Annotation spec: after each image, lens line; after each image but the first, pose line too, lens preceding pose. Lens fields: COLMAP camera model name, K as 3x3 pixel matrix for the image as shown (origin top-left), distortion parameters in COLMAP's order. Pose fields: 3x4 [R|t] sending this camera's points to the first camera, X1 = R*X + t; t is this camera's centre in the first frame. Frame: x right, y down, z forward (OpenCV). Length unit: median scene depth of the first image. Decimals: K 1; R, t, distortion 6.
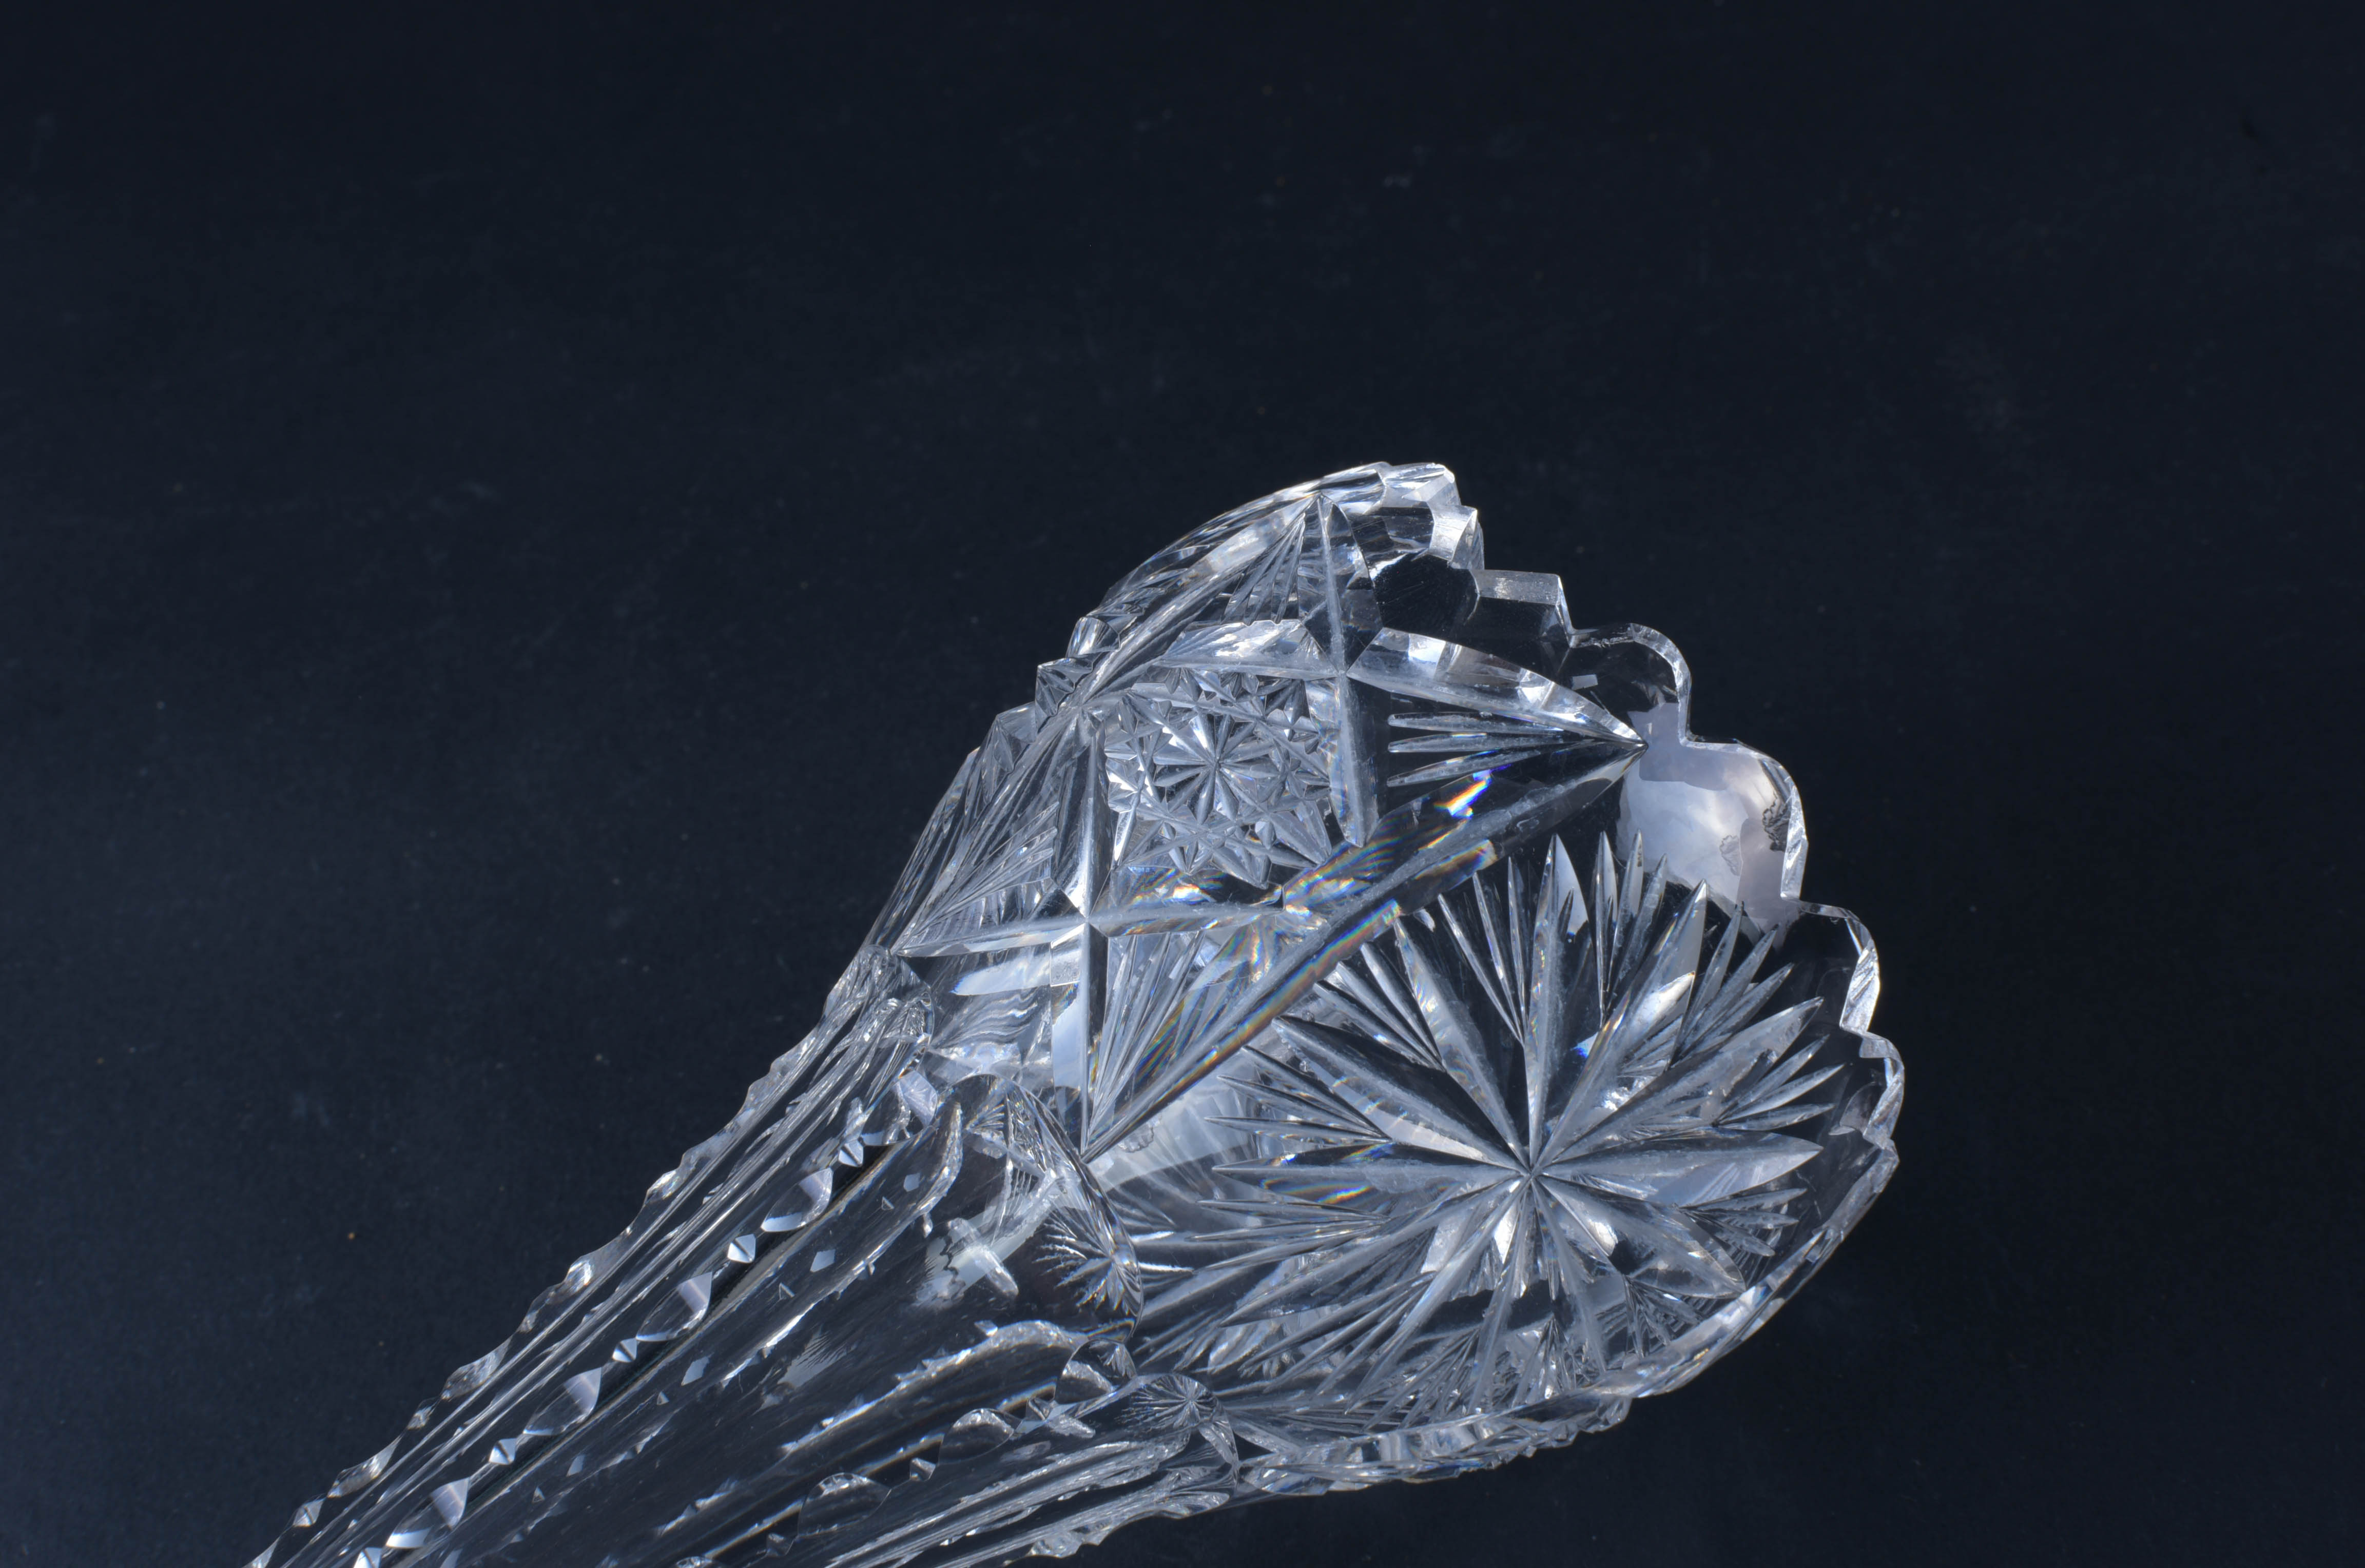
lens RADIAL K [[2788.6, 0, 1188.2], [0, 2788.6, 838.5], [0, 0, 1]] dist [0.016379, 0.076282]
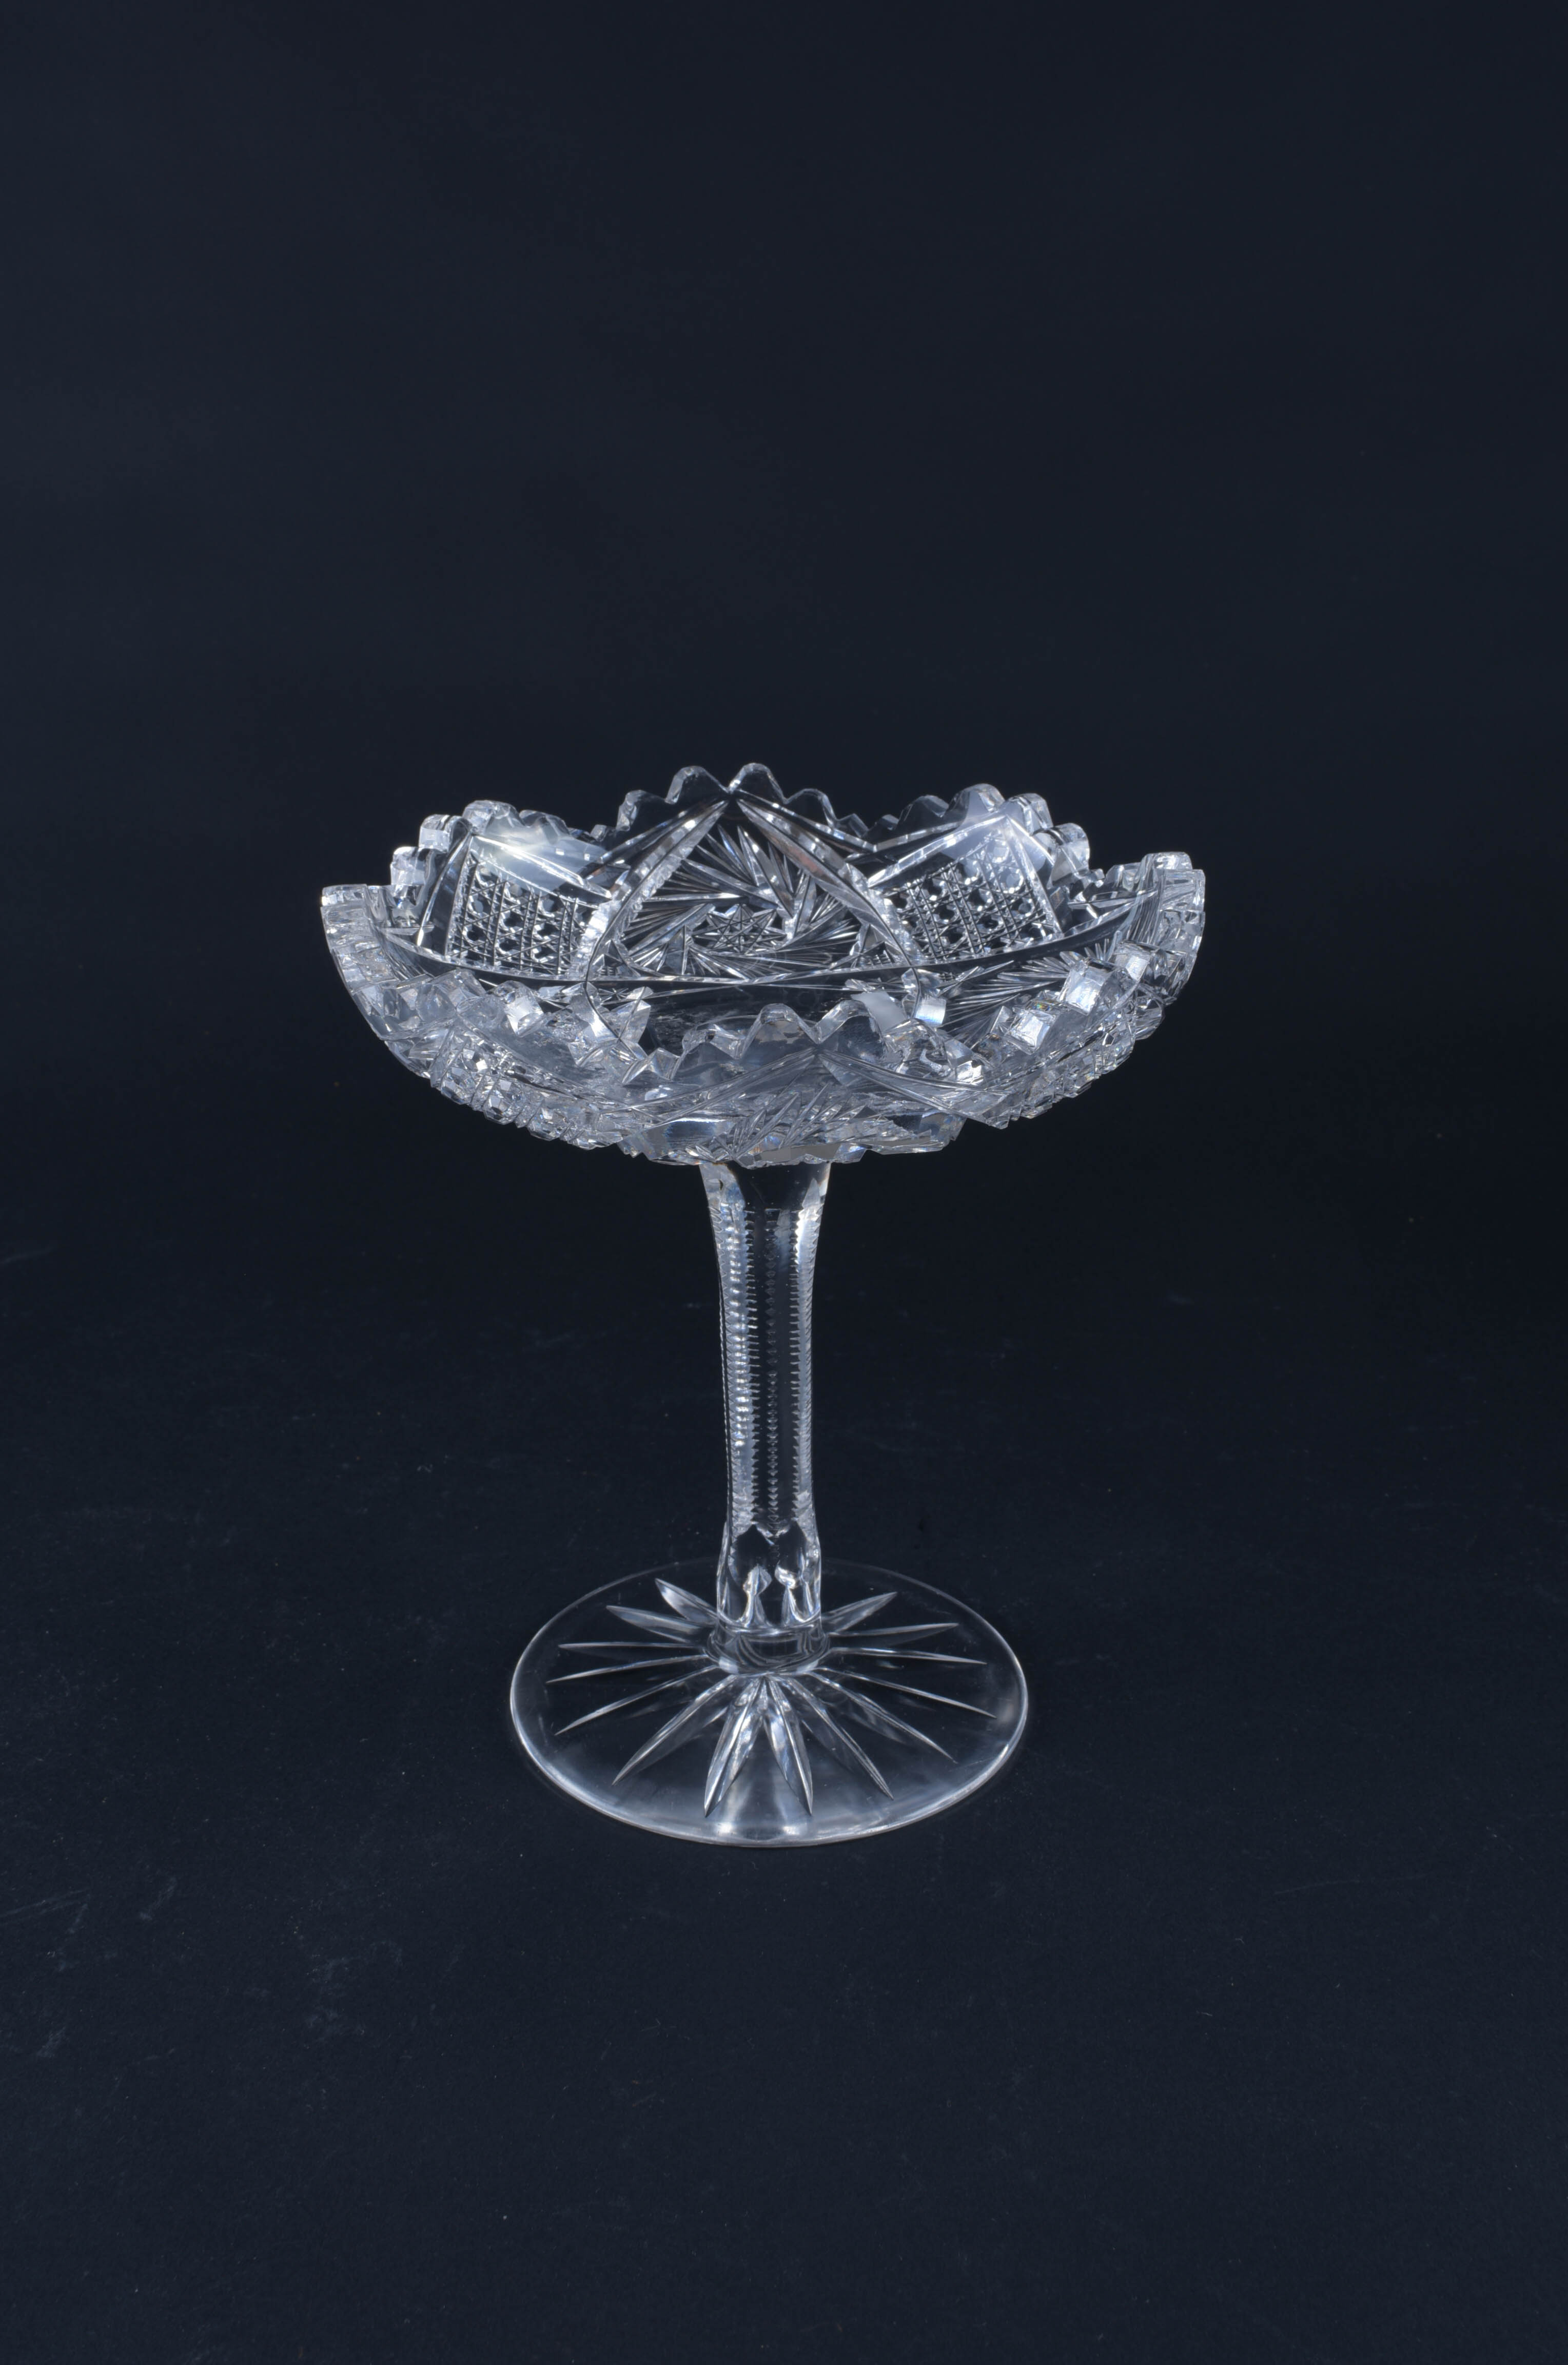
lens RADIAL K [[2768.9, 0, 818.7], [0, 2768.9, 1184.4], [0, 0, 1]] dist [0.019394, 0.024921]
pose [[0.980715, 0.182378, -0.070263, 0.481931], [-0.194413, 0.873415, -0.446486, 0.367108], [-0.020061, 0.451535, 0.892028, -0.633111]]
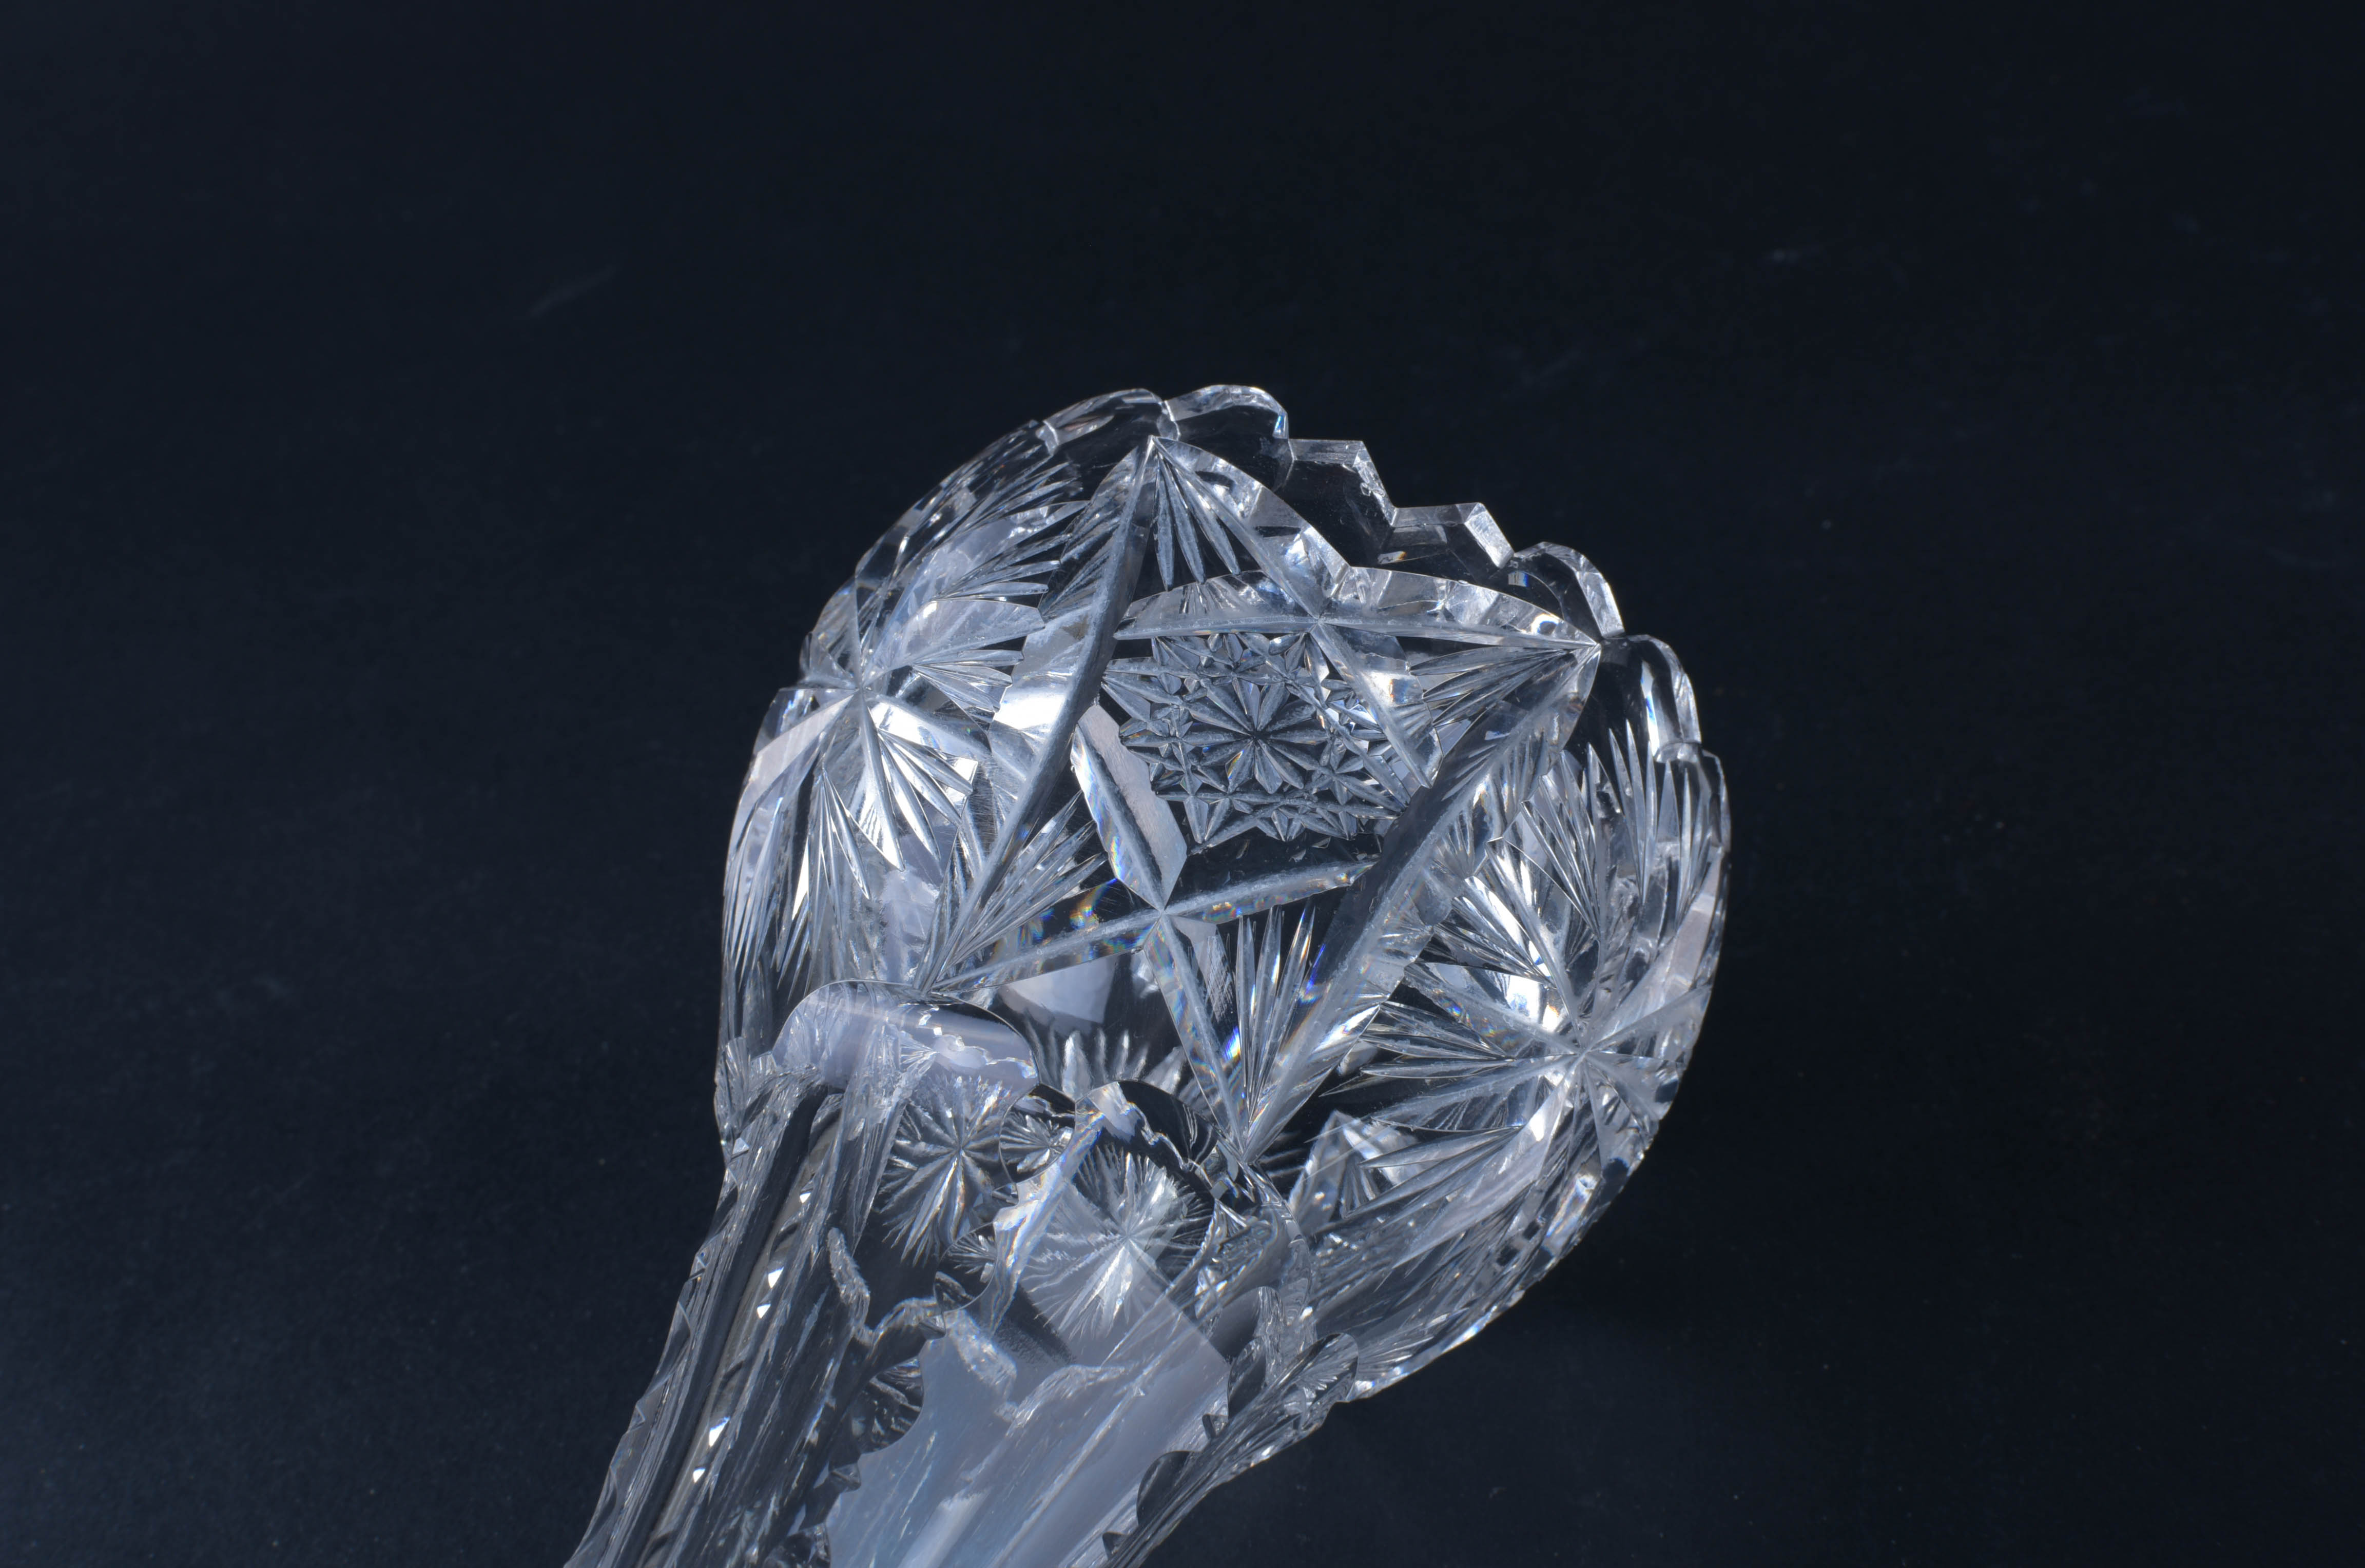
lens RADIAL K [[2788.6, 0, 1188.2], [0, 2788.6, 838.5], [0, 0, 1]] dist [0.016379, 0.076282]
pose [[0.990436, 0.096543, -0.098567, 0.121992], [-0.105257, 0.990596, -0.087405, -0.151250], [0.089202, 0.096944, 0.991284, 0.217340]]
